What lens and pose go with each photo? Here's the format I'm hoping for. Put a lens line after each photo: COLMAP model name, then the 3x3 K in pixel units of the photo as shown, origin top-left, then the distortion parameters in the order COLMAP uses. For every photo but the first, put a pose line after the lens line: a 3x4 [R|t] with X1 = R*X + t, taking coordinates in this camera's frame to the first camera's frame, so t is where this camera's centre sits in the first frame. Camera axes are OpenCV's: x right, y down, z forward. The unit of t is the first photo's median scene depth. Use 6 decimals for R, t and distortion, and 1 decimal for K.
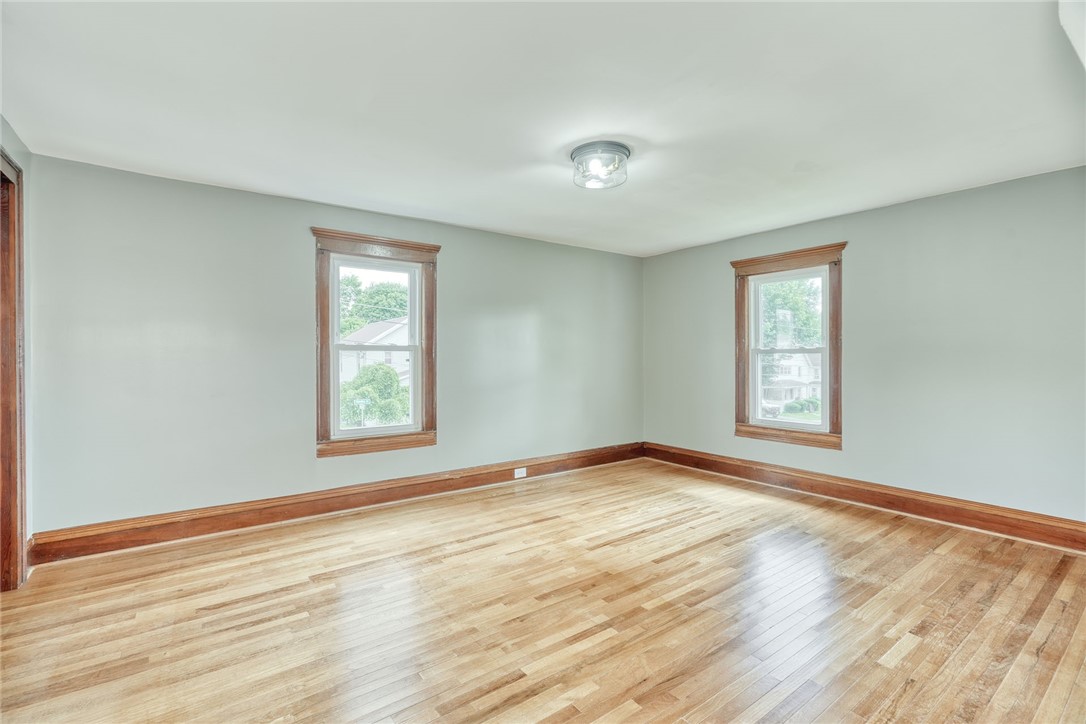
lens RADIAL K [[500.6, 0, 541.9], [0, 500.6, 360.4], [0, 0, 1]] dist [-0.006620, 0.004734]
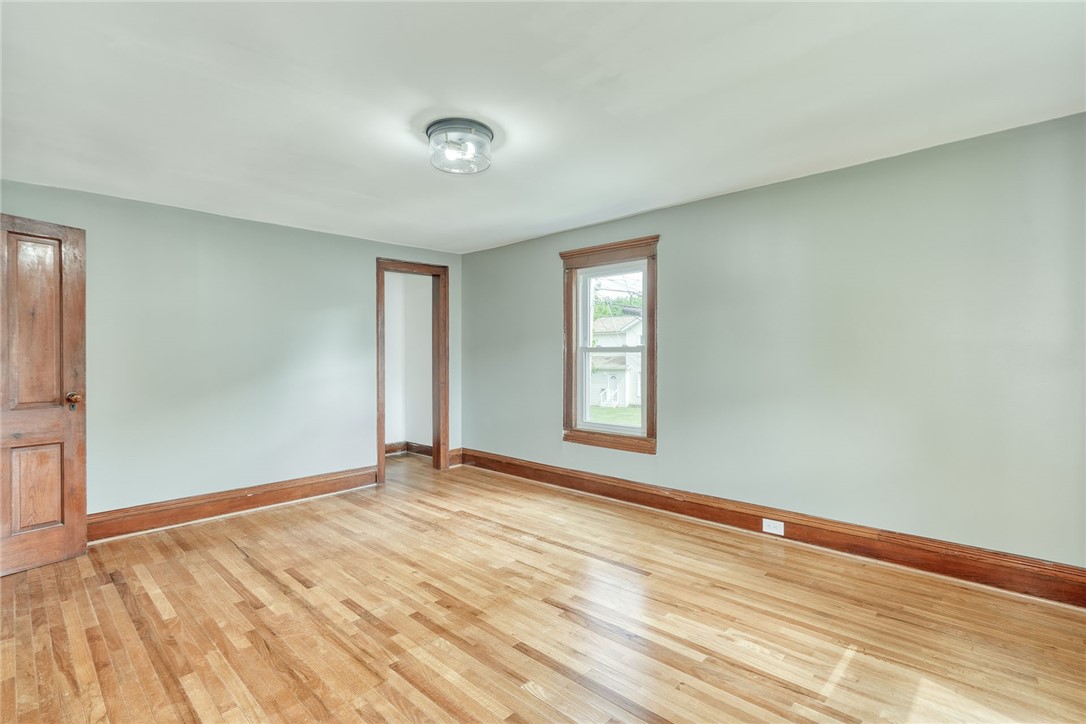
lens RADIAL K [[500.6, 0, 518.6], [0, 500.6, 357.6], [0, 0, 1]] dist [-0.006620, 0.004734]
pose [[0.157639, 0.002879, -0.987493, 0.742399], [-0.003889, 0.999990, 0.002295, -0.009973], [0.987489, 0.003479, 0.157649, 0.702138]]
